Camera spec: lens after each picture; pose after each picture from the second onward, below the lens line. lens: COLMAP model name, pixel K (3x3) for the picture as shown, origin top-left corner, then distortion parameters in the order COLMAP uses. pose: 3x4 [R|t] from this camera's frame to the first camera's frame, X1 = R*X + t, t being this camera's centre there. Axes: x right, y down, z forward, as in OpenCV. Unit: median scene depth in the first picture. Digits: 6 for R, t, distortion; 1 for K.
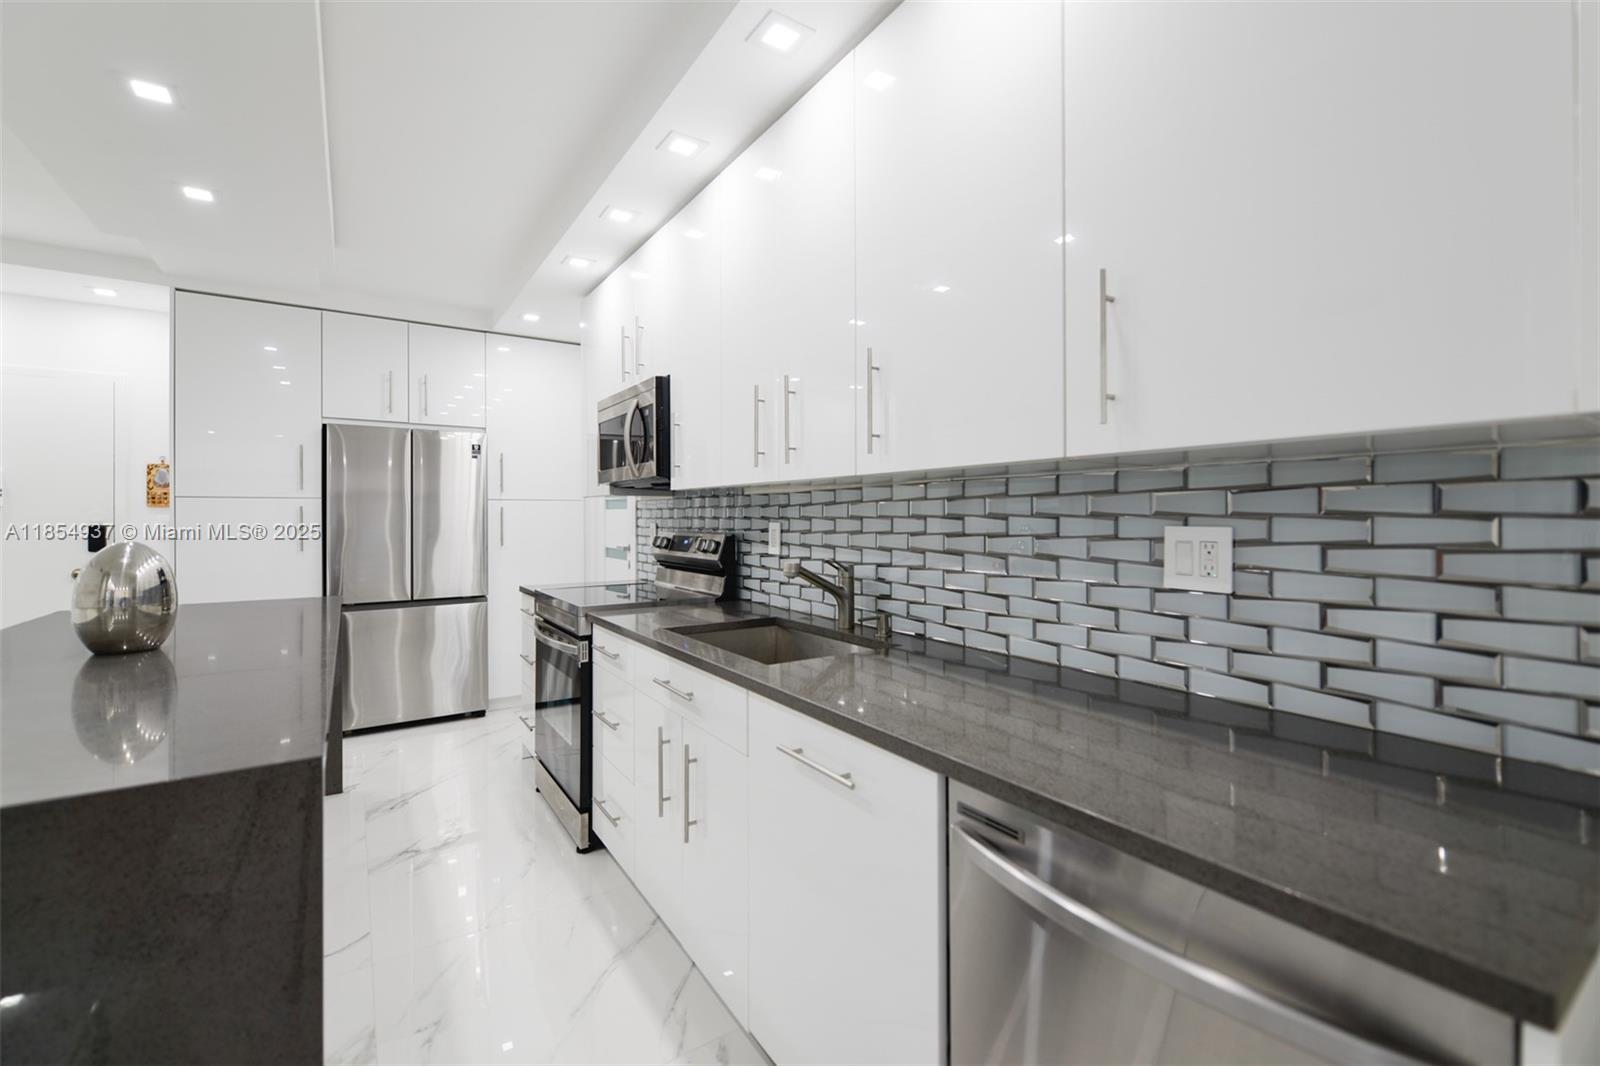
lens RADIAL K [[675.3, 0, 802.7], [0, 675.3, 522.7], [0, 0, 1]] dist [0.000170, -0.000024]
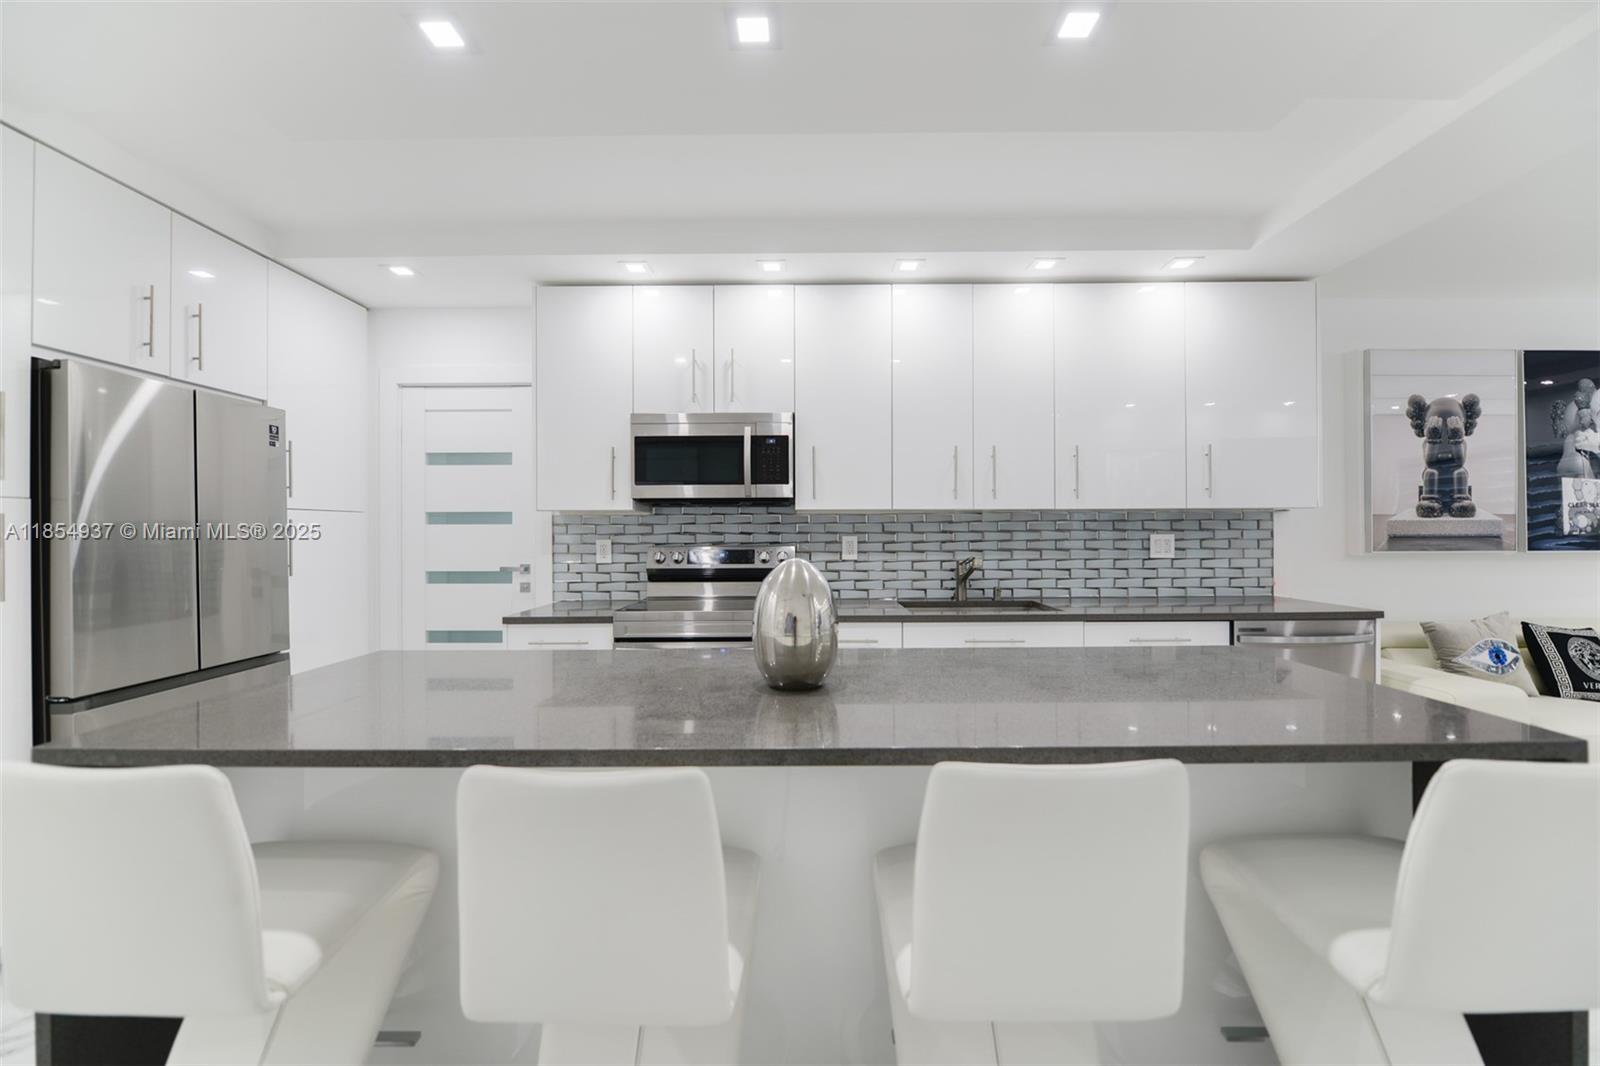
lens RADIAL K [[630.5, 0, 804.0], [0, 630.5, 535.8], [0, 0, 1]] dist [0.005487, -0.004058]
pose [[0.580406, -0.005078, 0.814311, -2.180904], [0.011534, 0.999932, -0.001985, 0.000574], [-0.814245, 0.010544, 0.580425, 0.671433]]
